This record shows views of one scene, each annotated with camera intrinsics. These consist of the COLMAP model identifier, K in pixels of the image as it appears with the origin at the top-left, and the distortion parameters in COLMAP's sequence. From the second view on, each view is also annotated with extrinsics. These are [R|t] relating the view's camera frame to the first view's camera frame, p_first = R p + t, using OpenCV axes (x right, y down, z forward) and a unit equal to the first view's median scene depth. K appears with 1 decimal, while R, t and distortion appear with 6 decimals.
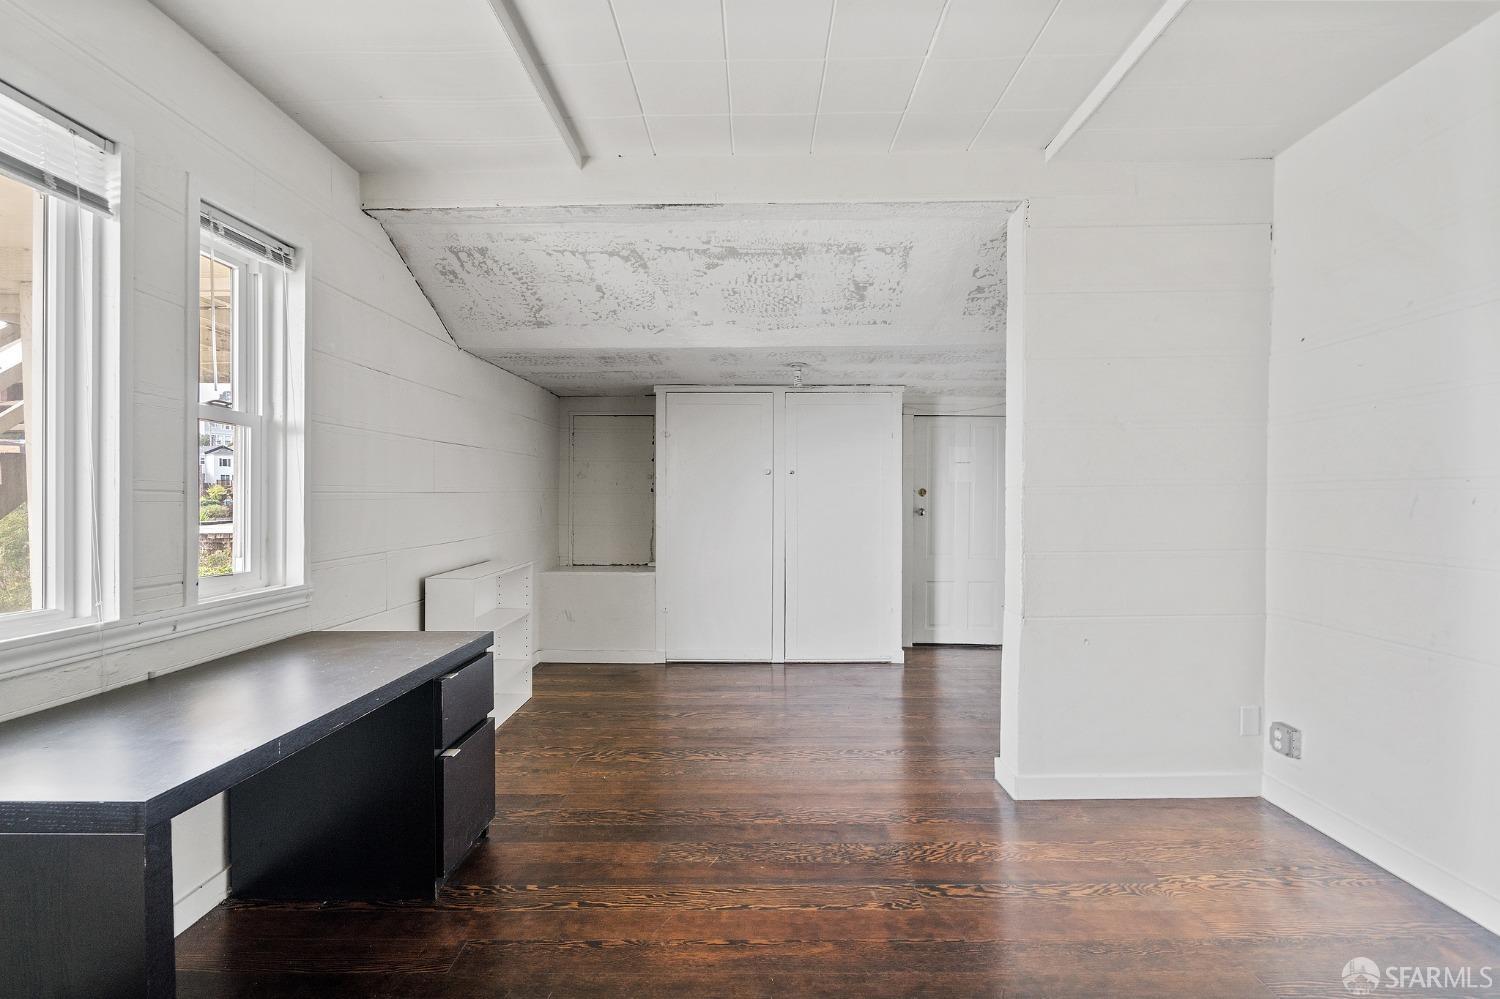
lens RADIAL K [[686.1, 0, 740.2], [0, 686.1, 506.1], [0, 0, 1]] dist [-0.000572, 0.000033]
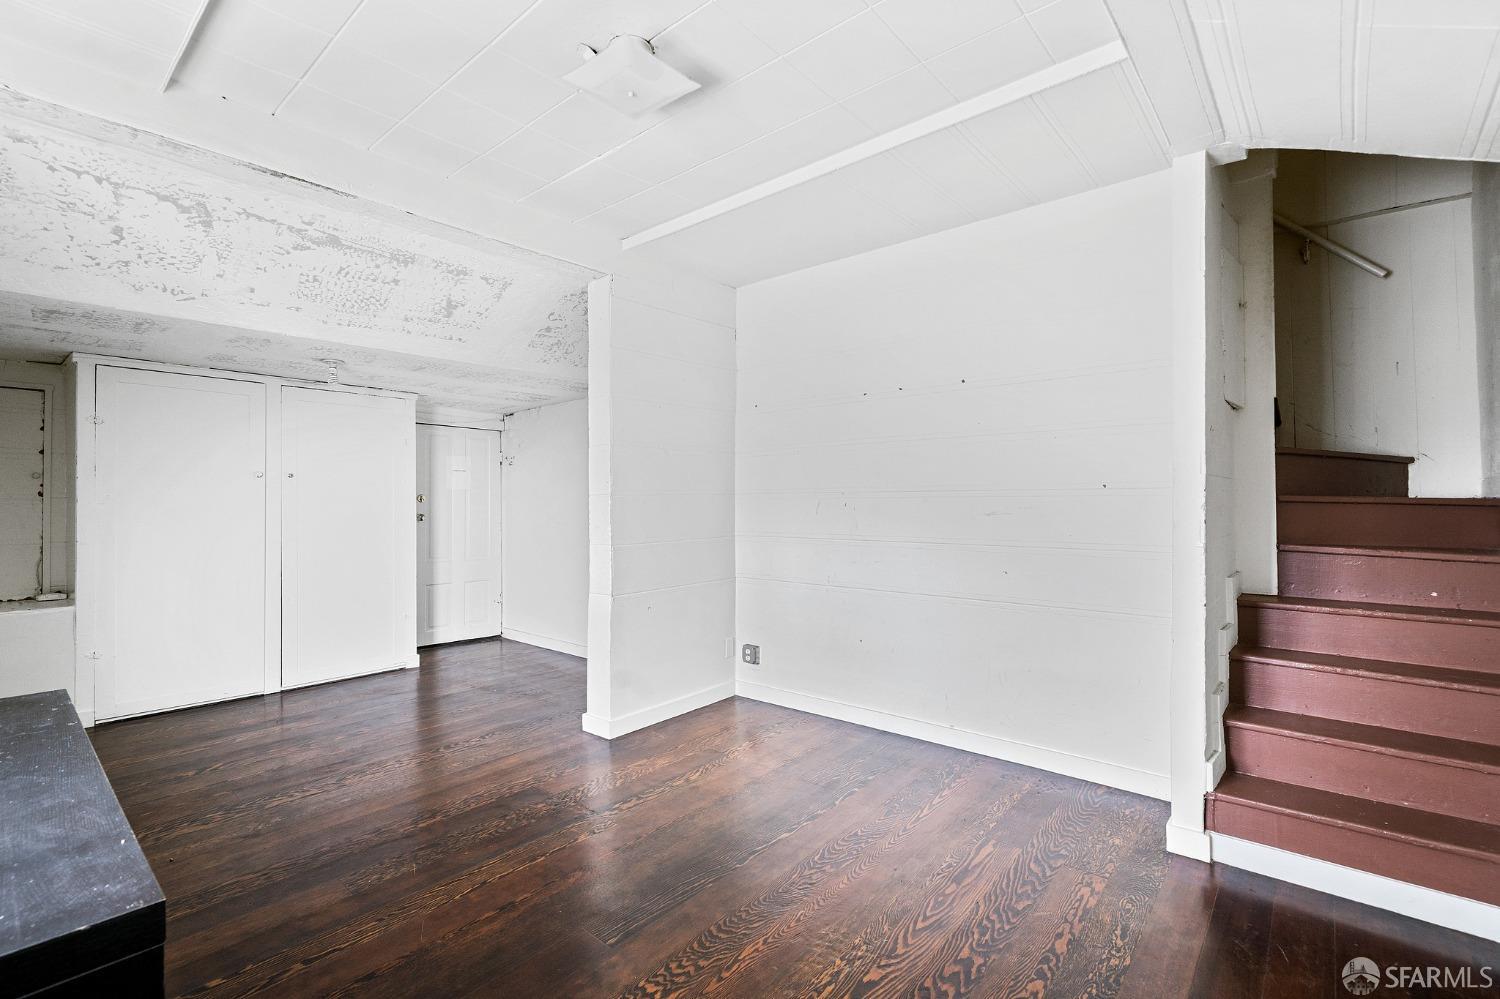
lens RADIAL K [[637.1, 0, 750.0], [0, 637.1, 499.5], [0, 0, 1]] dist [-0.000761, -0.000104]
pose [[0.662860, 0.002387, 0.748740, -0.273496], [0.011285, 0.999849, -0.013178, -0.000703], [-0.748659, 0.017185, 0.662733, 0.007866]]
